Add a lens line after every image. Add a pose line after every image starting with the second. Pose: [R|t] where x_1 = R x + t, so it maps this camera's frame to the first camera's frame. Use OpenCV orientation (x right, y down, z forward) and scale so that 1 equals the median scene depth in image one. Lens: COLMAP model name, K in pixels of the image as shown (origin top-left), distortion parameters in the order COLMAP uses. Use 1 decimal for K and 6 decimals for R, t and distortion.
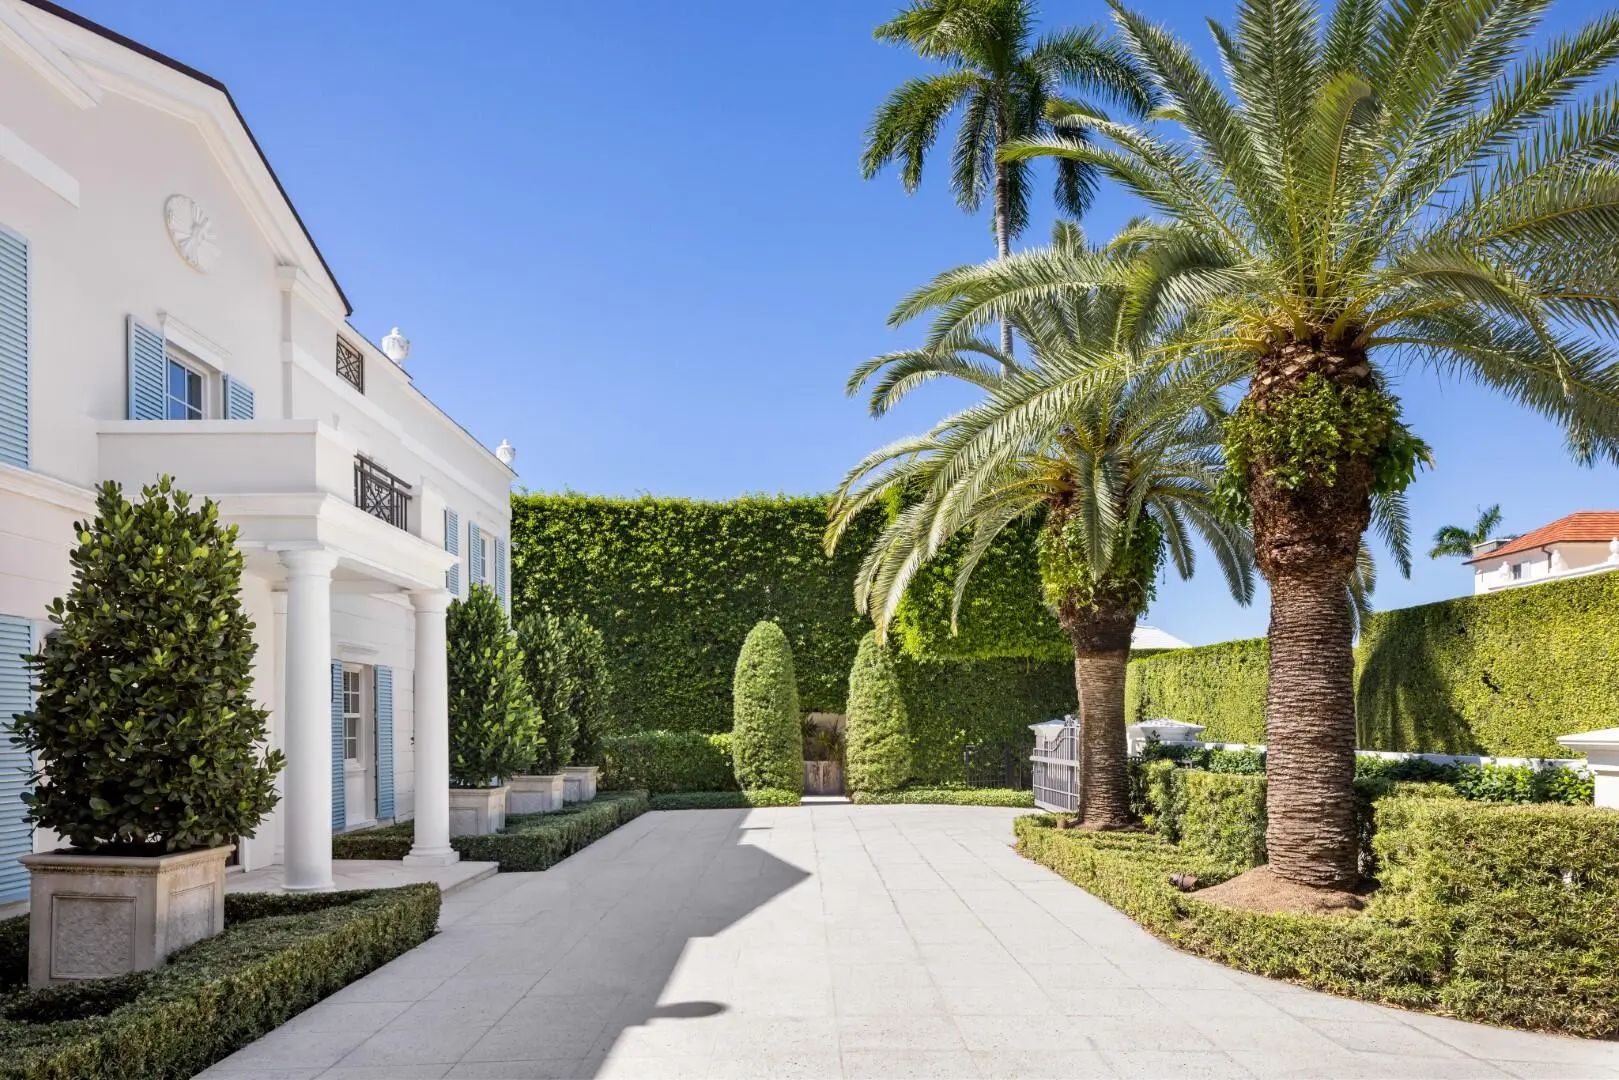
lens RADIAL K [[1094.0, 0, 810.9], [0, 1094.0, 729.9], [0, 0, 1]] dist [-0.004768, -0.003478]
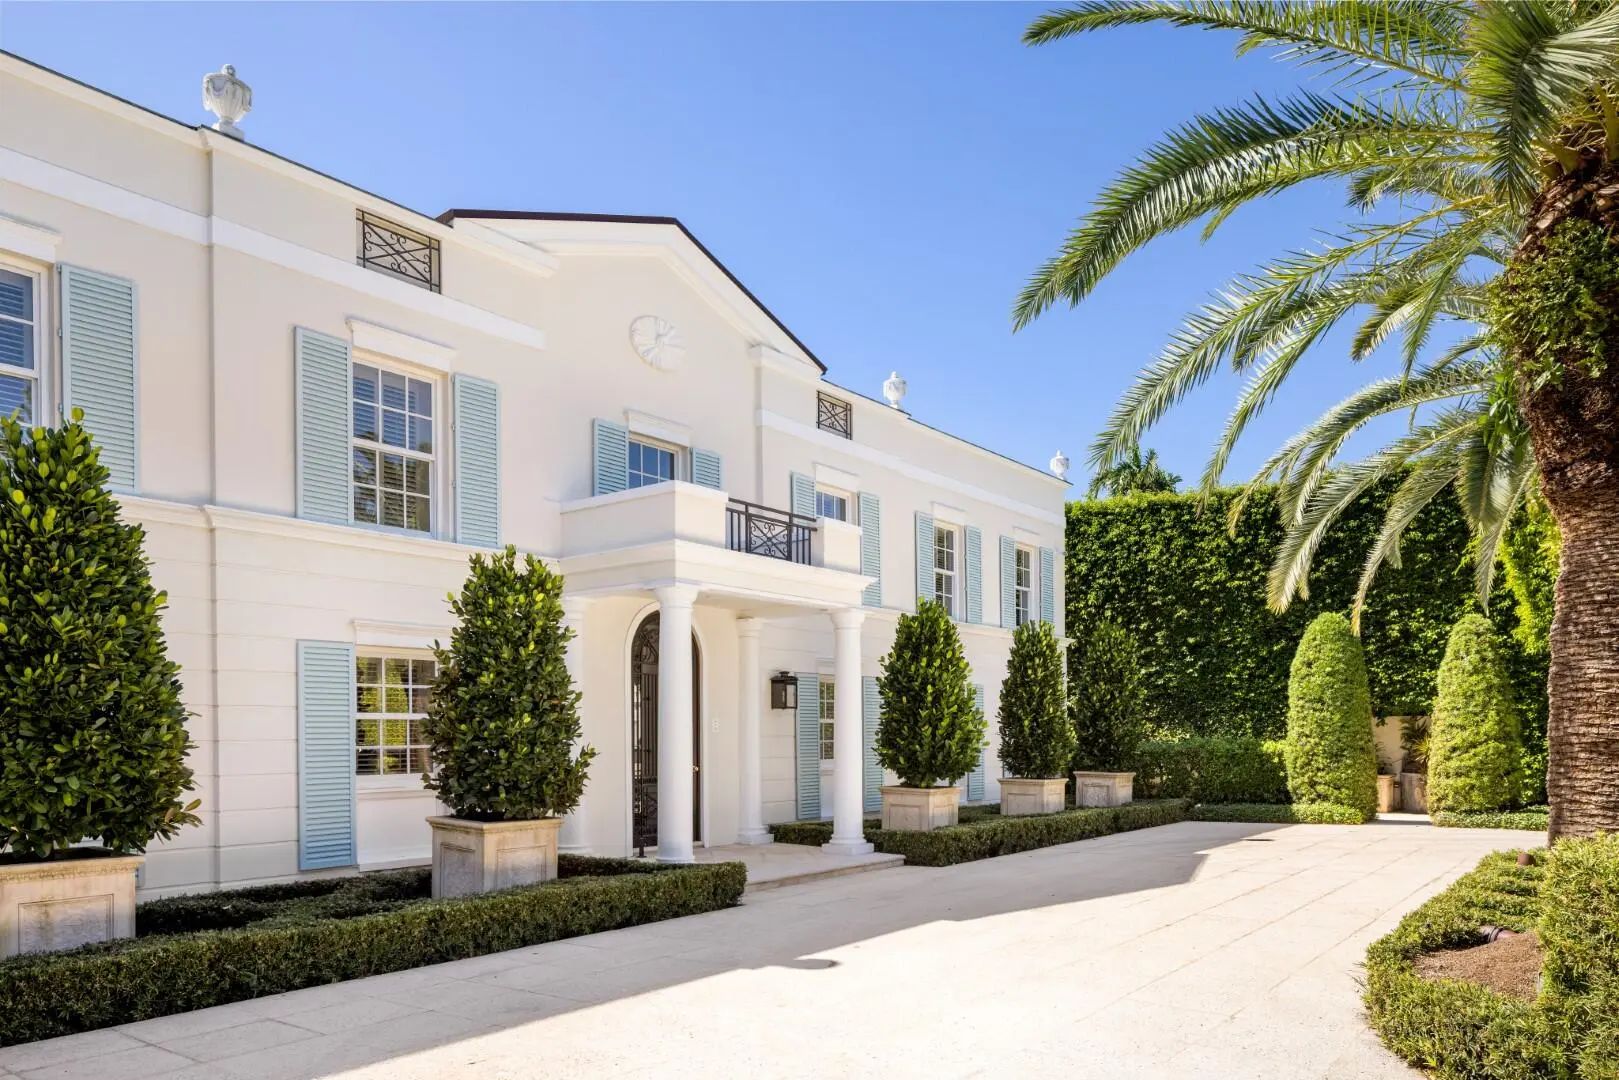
lens RADIAL K [[1100.1, 0, 809.4], [0, 1100.1, 744.1], [0, 0, 1]] dist [-0.005180, -0.001963]
pose [[0.777999, 0.007644, -0.628219, 0.194096], [-0.003916, 0.999966, 0.007318, 0.001705], [0.628254, -0.003234, 0.778002, 0.056080]]
